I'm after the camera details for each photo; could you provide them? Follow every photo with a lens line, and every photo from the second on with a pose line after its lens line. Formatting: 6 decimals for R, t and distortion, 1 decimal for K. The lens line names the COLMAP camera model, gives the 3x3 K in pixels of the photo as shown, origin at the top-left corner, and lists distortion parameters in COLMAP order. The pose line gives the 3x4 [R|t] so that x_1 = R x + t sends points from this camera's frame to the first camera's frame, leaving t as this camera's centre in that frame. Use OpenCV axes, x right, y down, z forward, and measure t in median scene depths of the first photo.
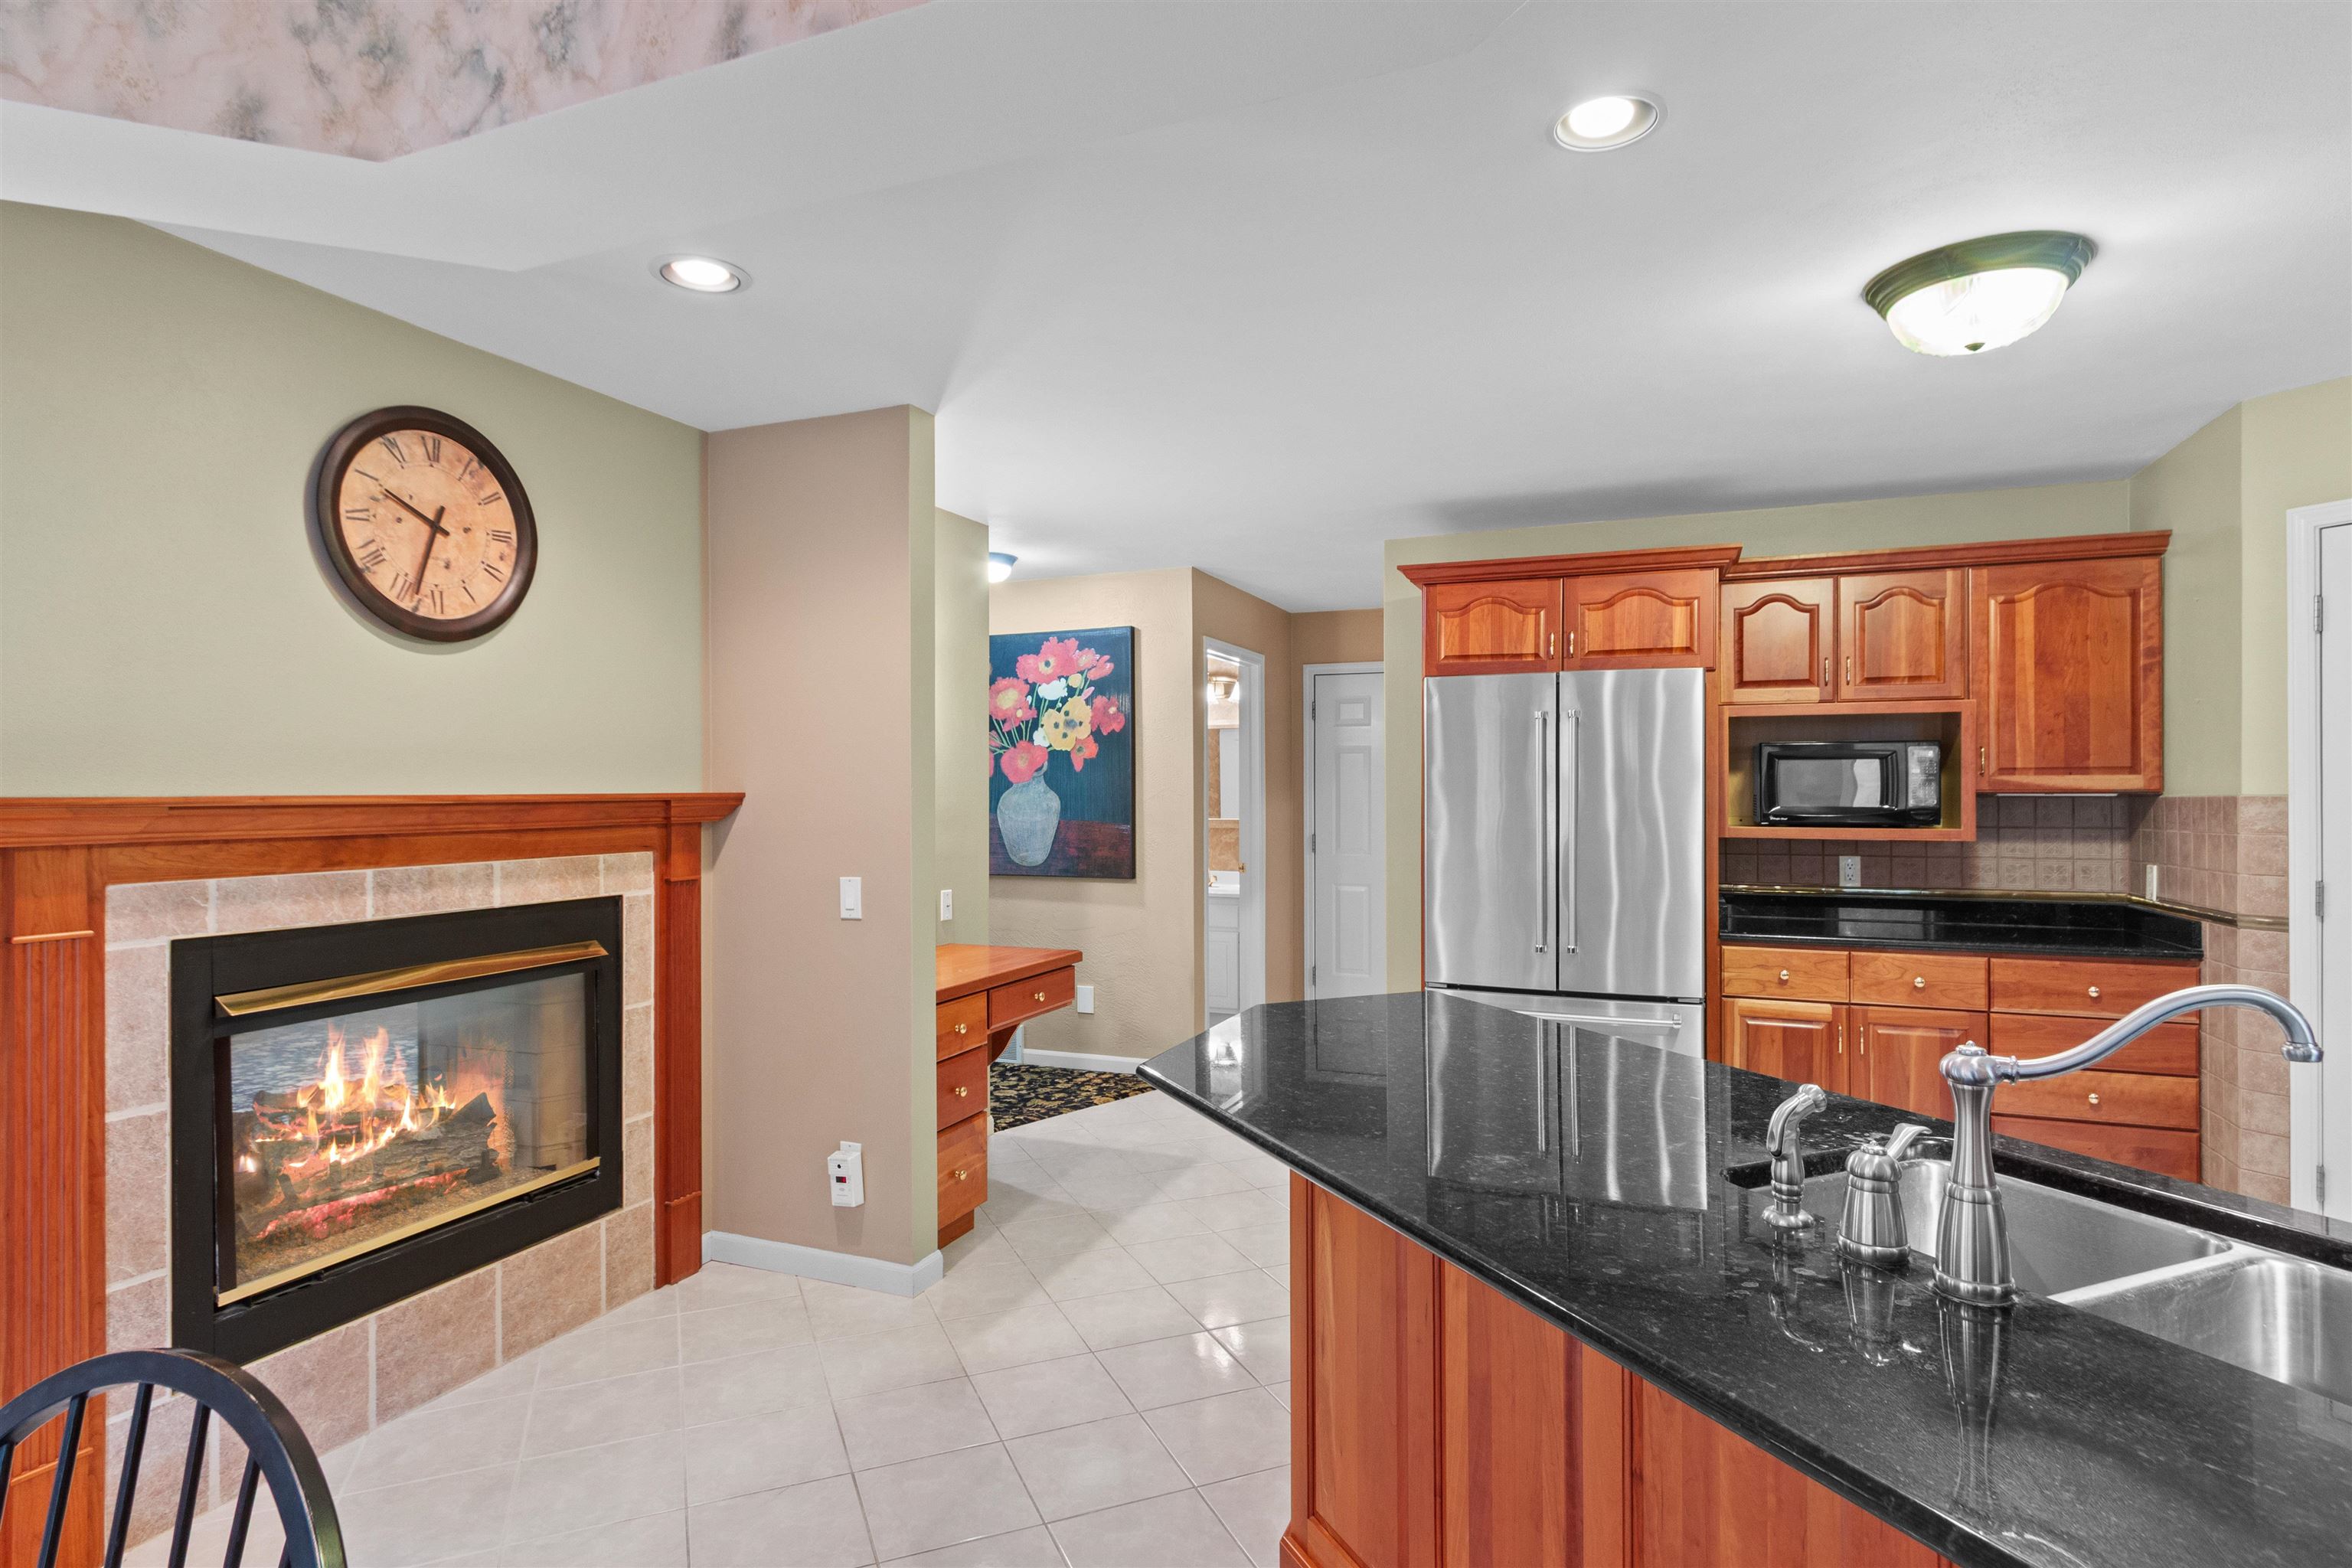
lens RADIAL K [[1217.3, 0, 1174.9], [0, 1217.3, 790.6], [0, 0, 1]] dist [0.014558, -0.007514]
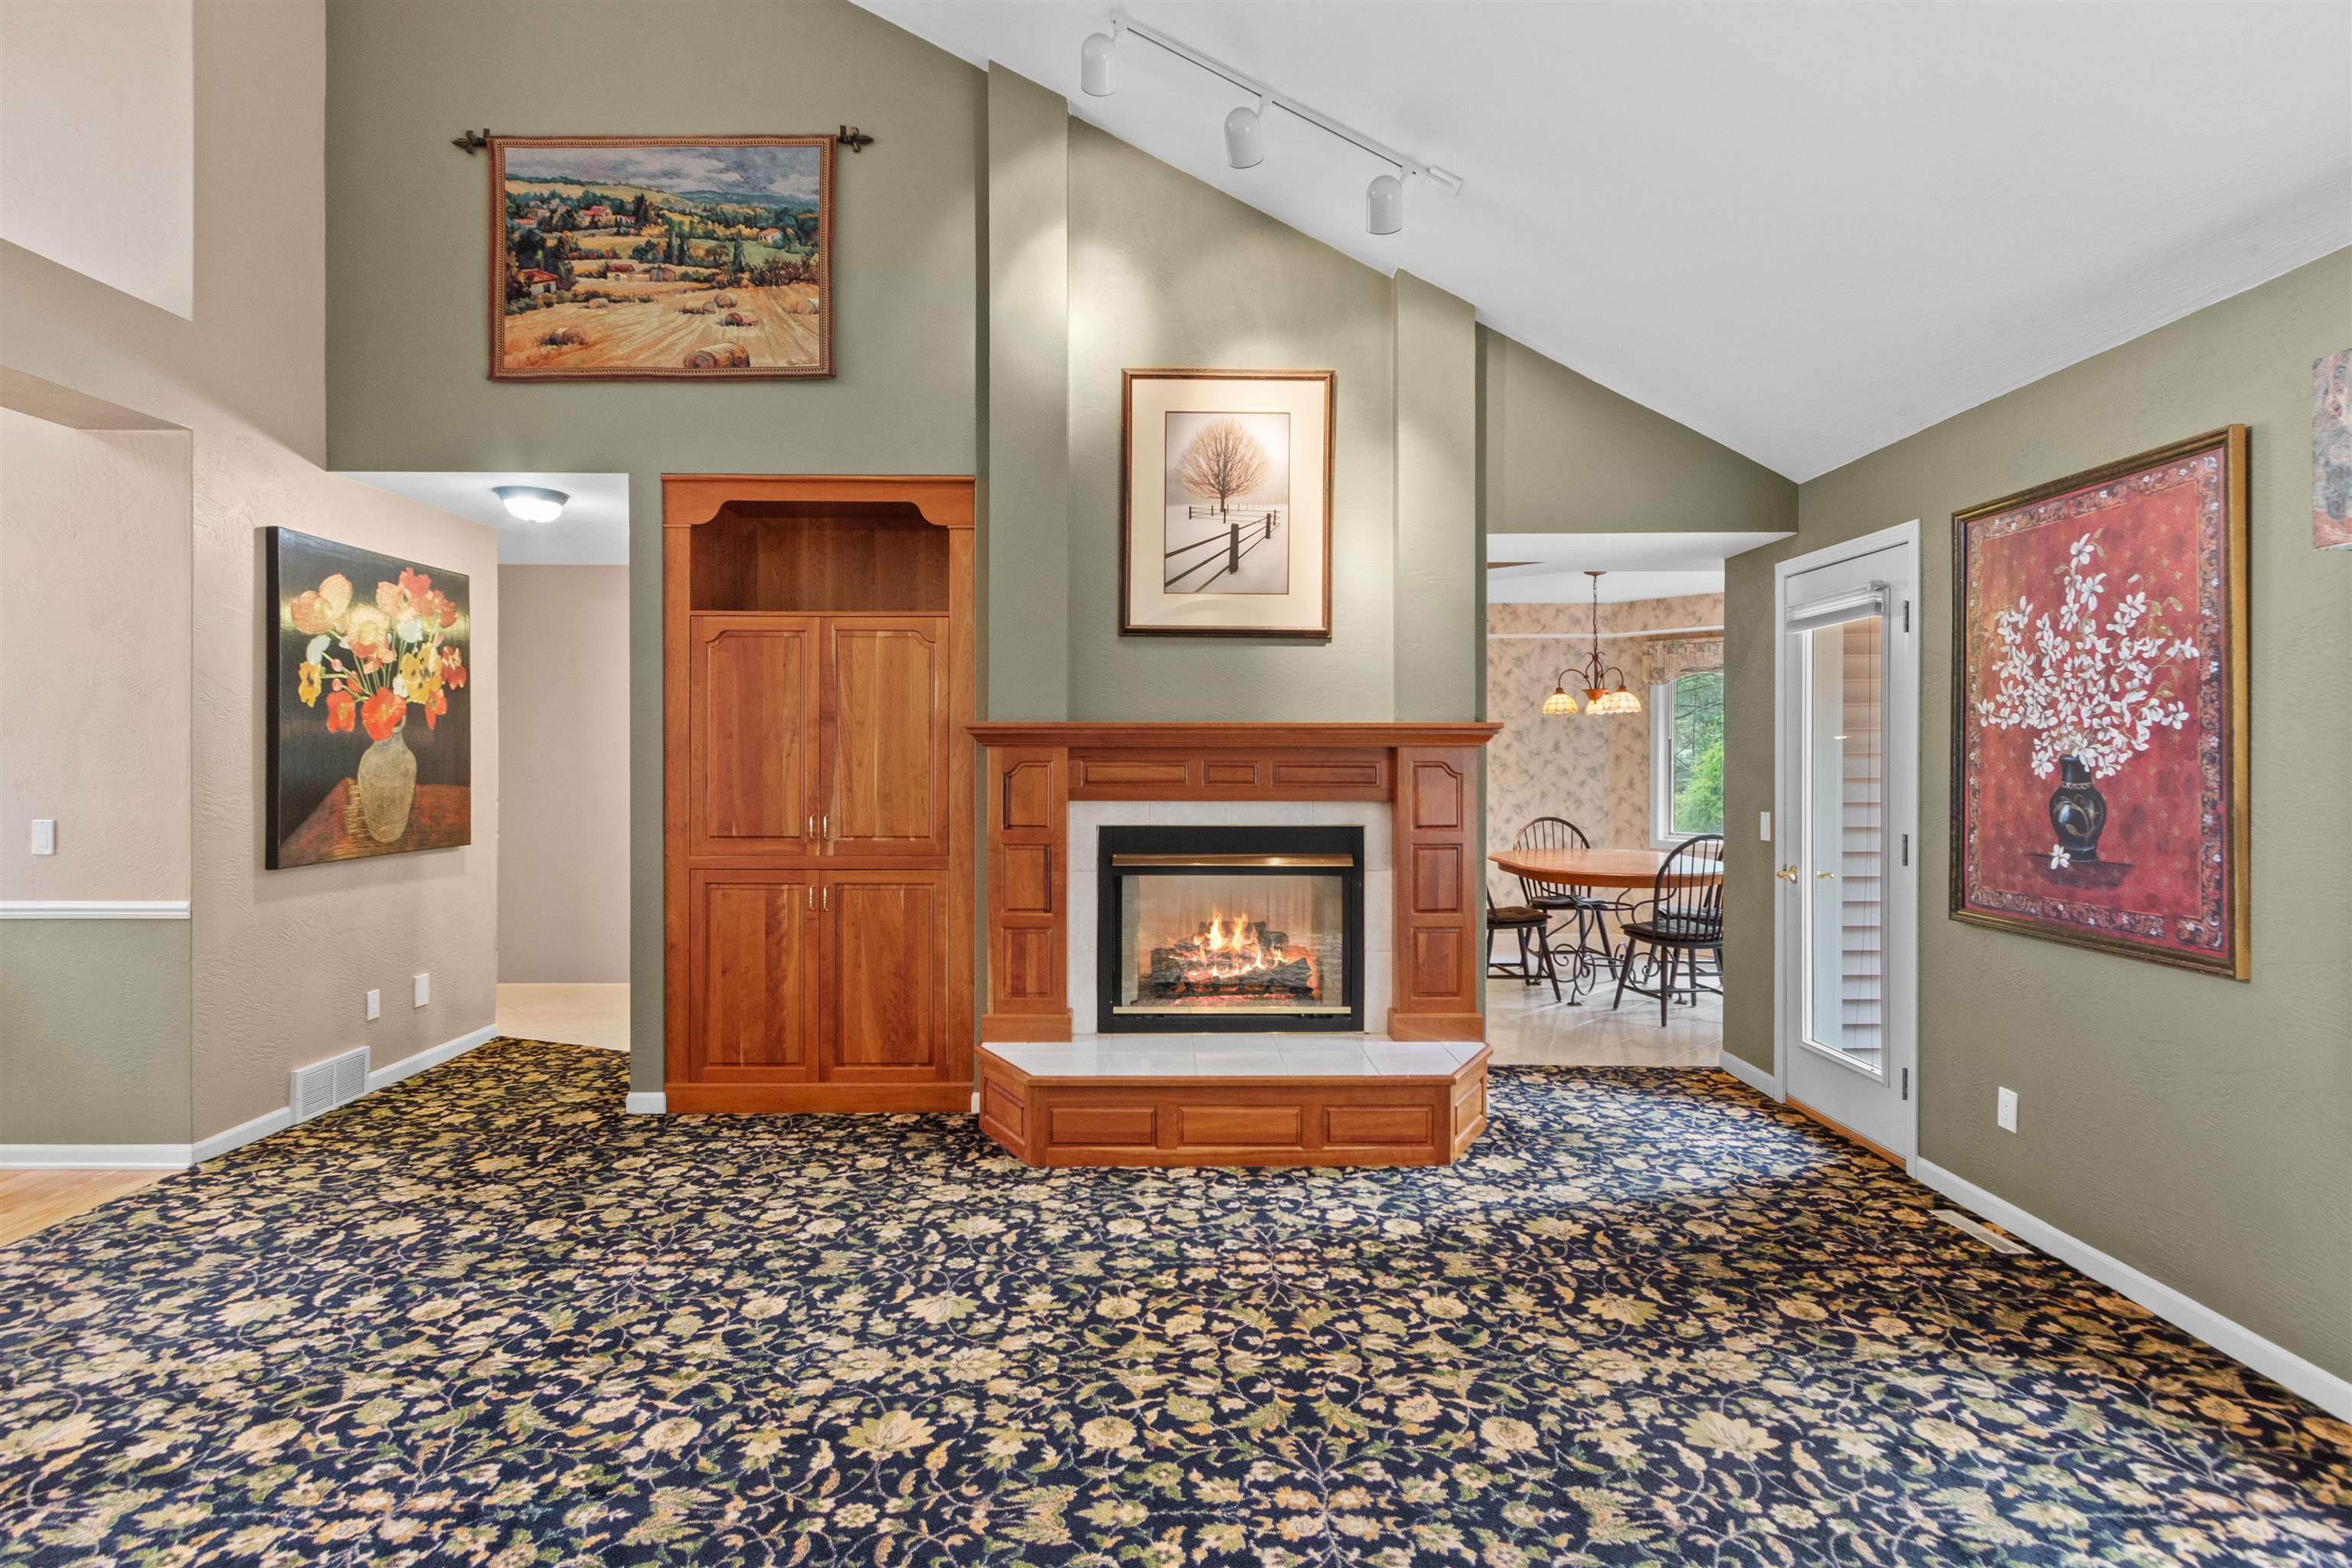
lens RADIAL K [[1187.5, 0, 1174.1], [0, 1187.5, 763.2], [0, 0, 1]] dist [0.011273, -0.001645]
pose [[-0.383865, -0.001595, 0.923388, -2.079352], [0.000480, 0.999998, 0.001927, 0.014962], [-0.923389, 0.001183, -0.383864, 1.617855]]
